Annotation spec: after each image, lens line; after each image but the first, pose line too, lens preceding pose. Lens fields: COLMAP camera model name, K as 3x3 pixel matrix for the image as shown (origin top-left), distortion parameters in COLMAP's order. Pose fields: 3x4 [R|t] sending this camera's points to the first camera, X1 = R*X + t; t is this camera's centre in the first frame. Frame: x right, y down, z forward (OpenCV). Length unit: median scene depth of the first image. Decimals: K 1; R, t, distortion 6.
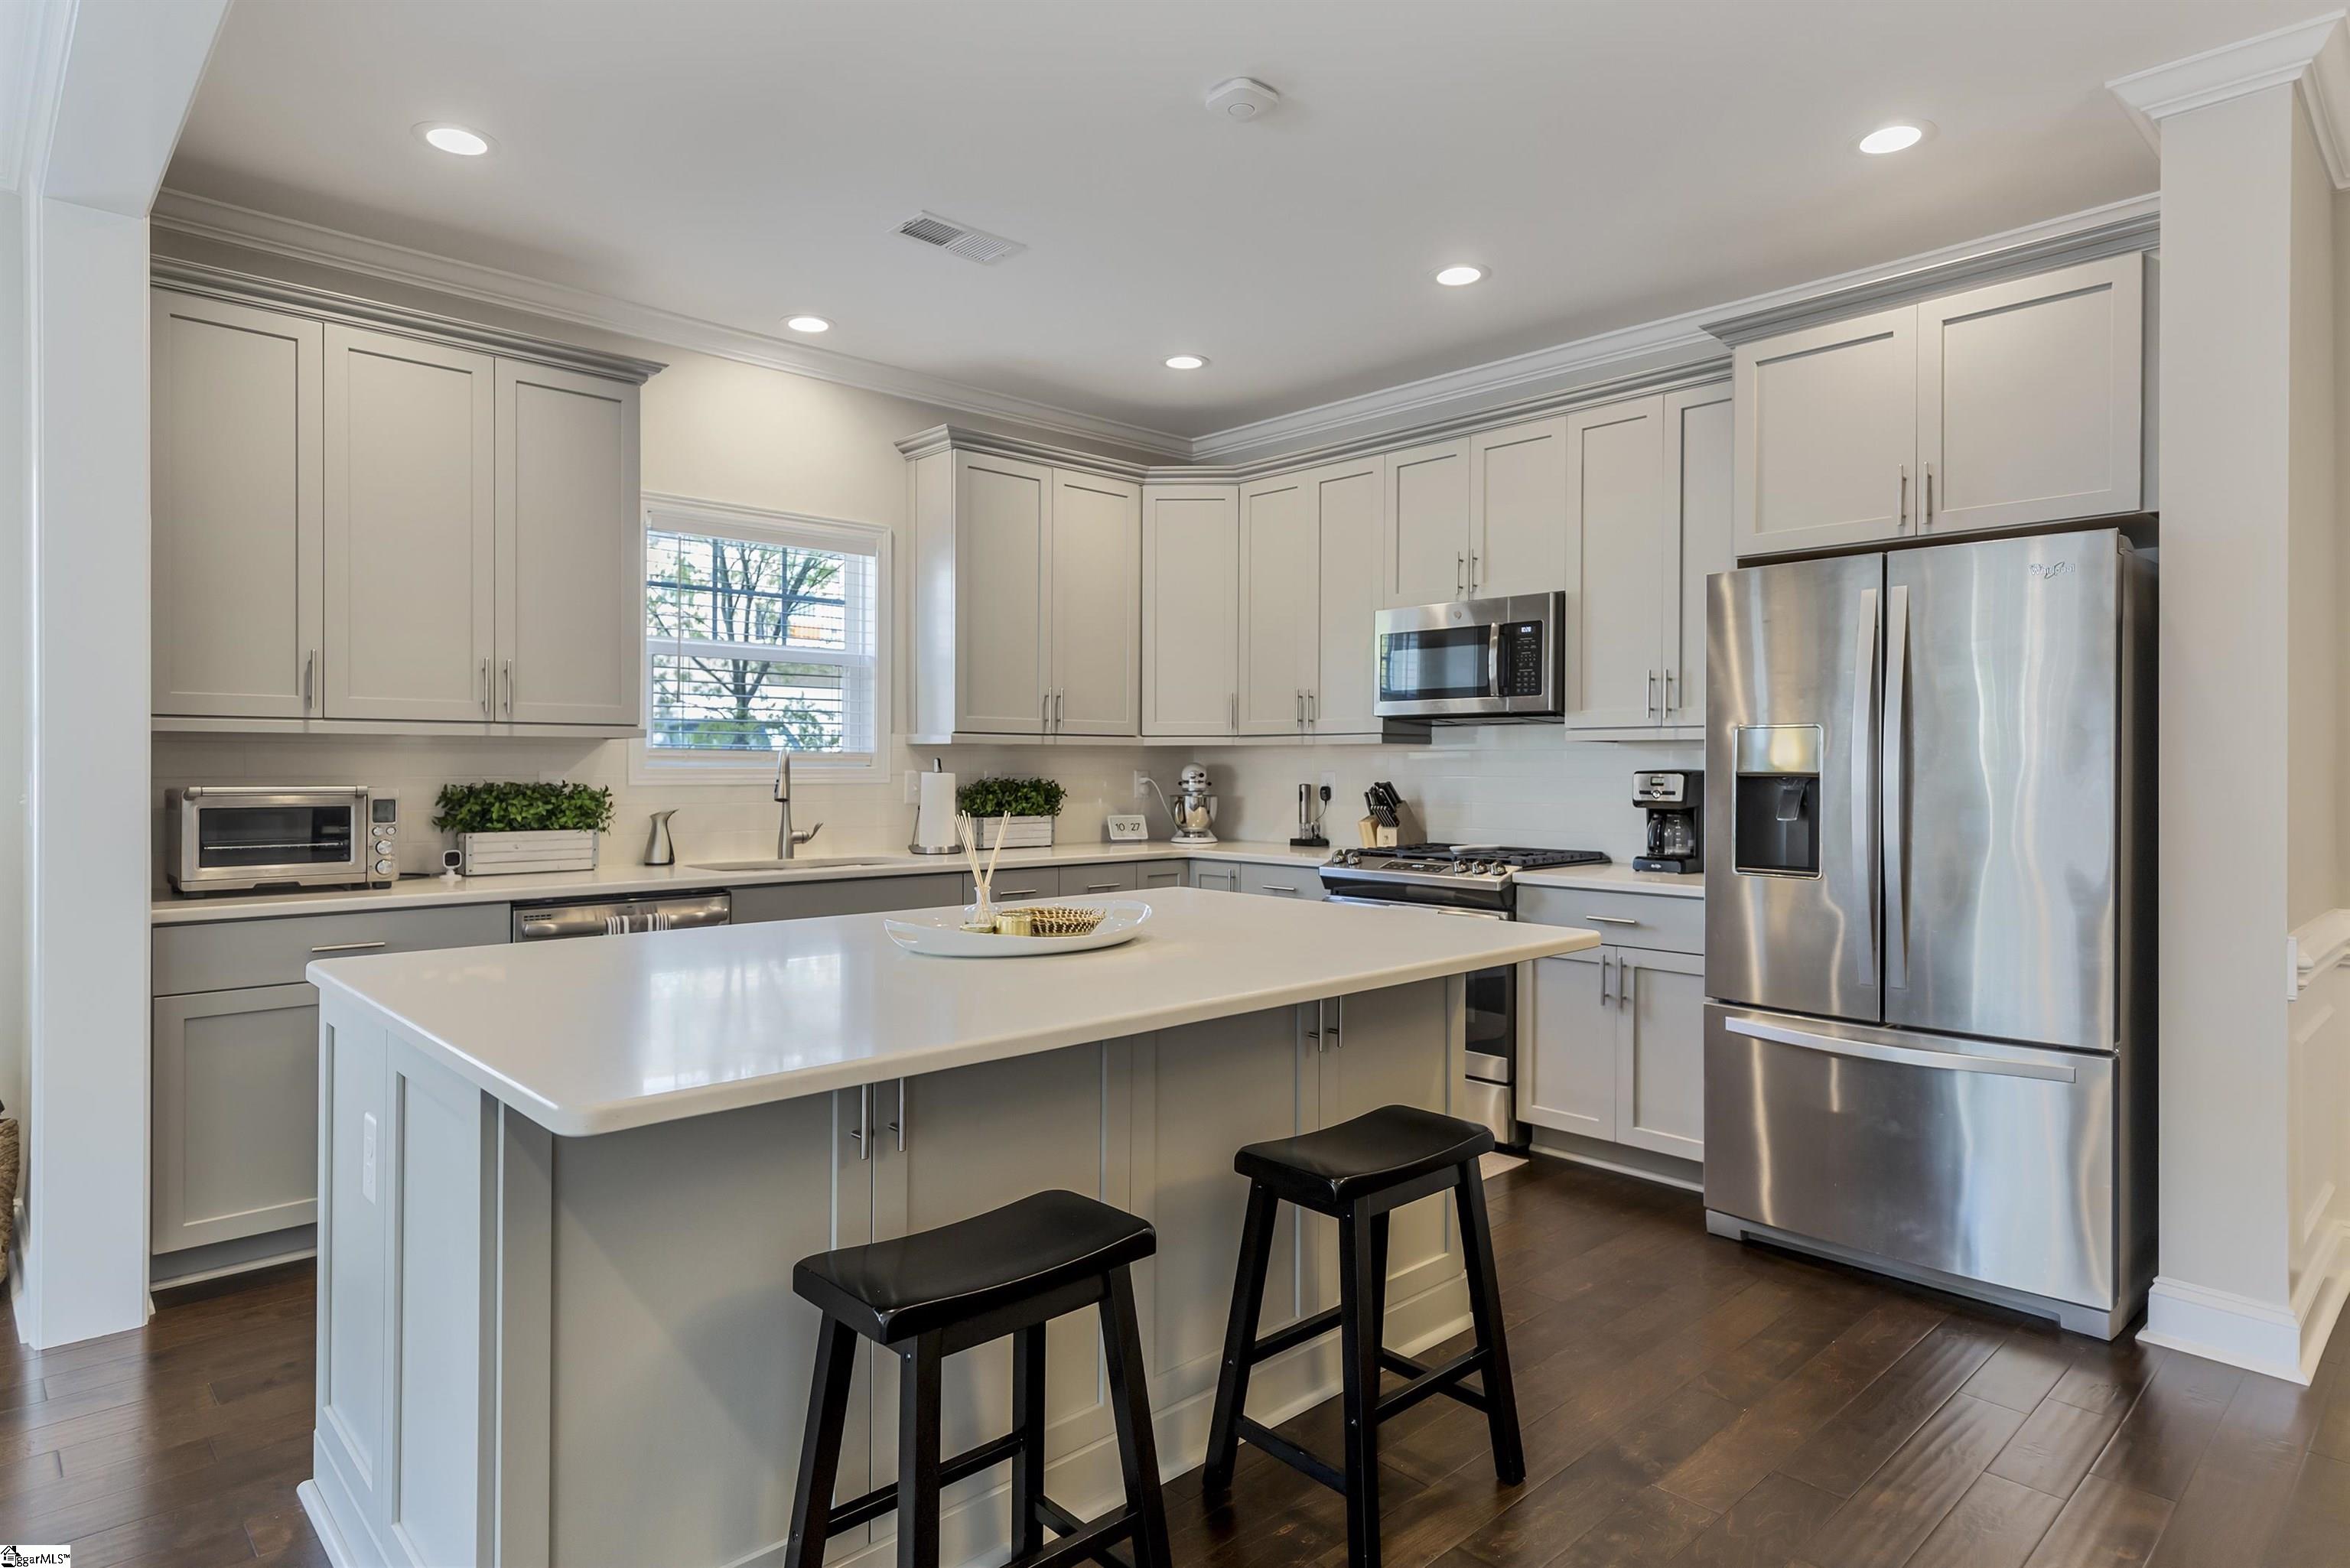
lens RADIAL K [[1318.2, 0, 1163.2], [0, 1318.2, 783.3], [0, 0, 1]] dist [0.004022, 0.003674]
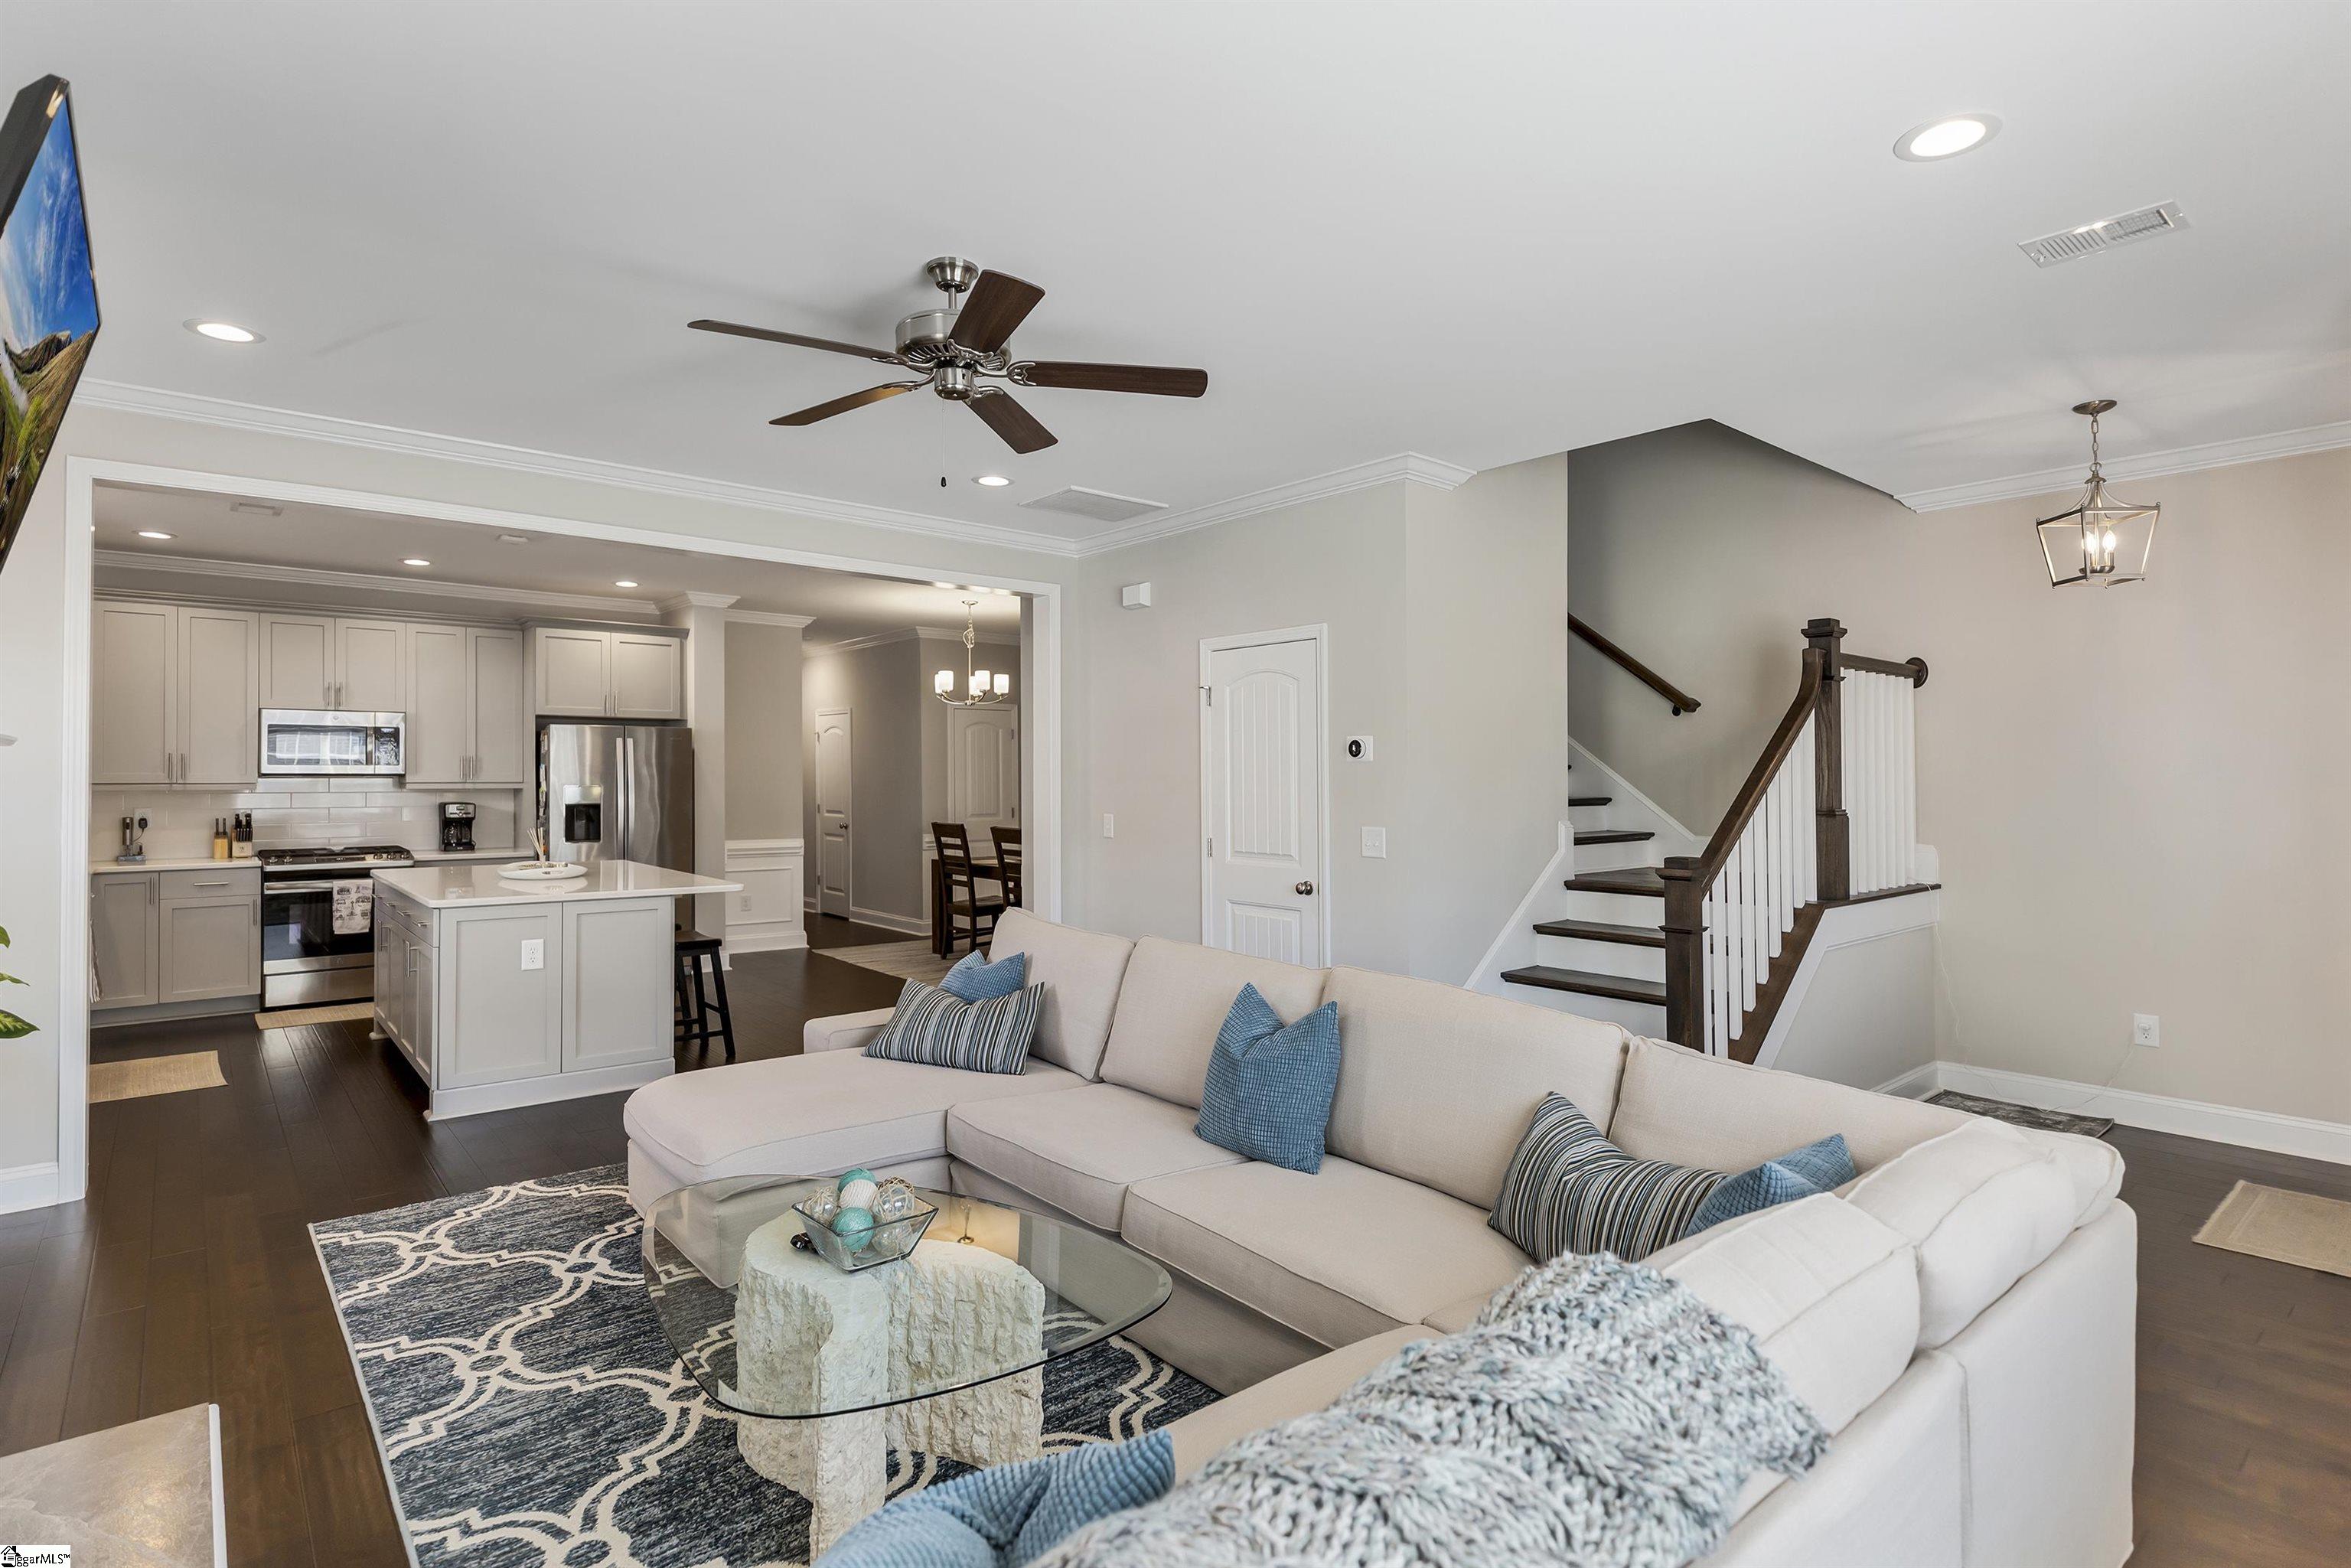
lens RADIAL K [[1159.0, 0, 1184.0], [0, 1159.0, 785.8], [0, 0, 1]] dist [0.000999, 0.002759]
pose [[0.051532, -0.011920, 0.998600, -1.378107], [0.011806, 0.999866, 0.011326, -0.043177], [-0.998602, 0.011206, 0.051666, -0.248127]]
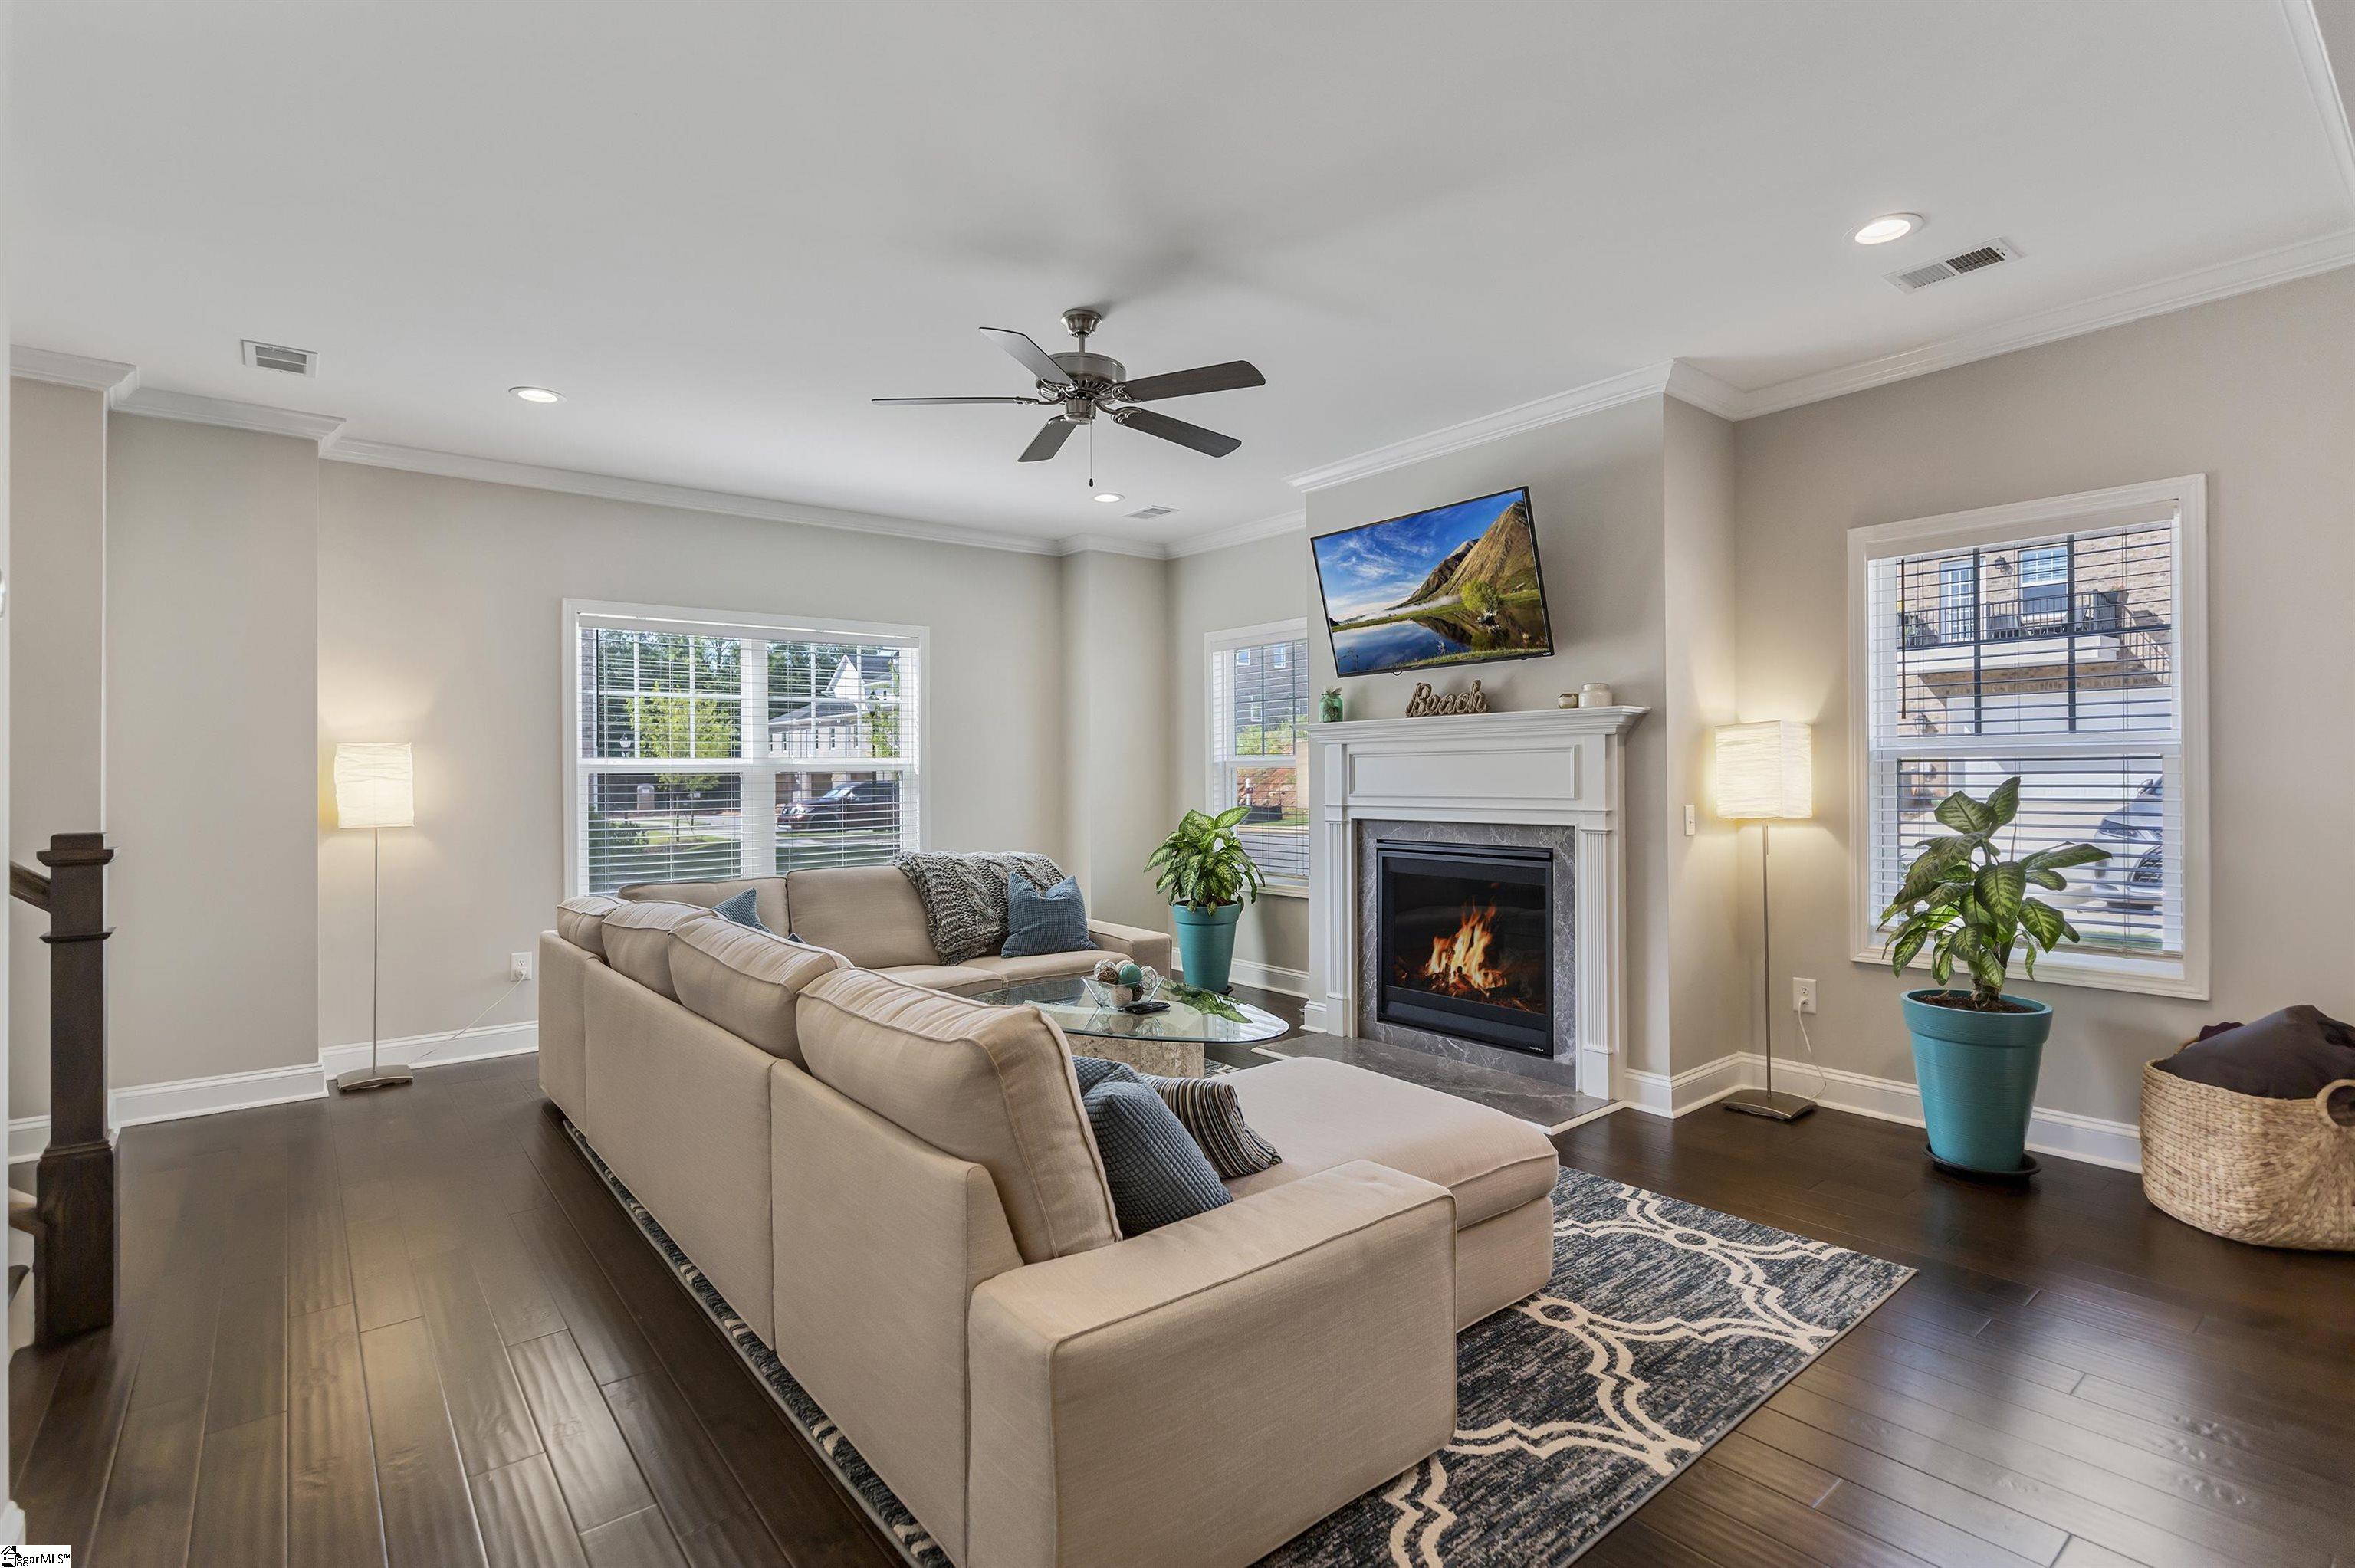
lens RADIAL K [[1113.2, 0, 1197.2], [0, 1113.2, 769.2], [0, 0, 1]] dist [0.001345, -0.000681]
pose [[-0.060701, -0.007405, -0.998129, 0.088145], [-0.006831, 0.999952, -0.007003, -0.005609], [0.998133, 0.006393, -0.060749, 0.053033]]
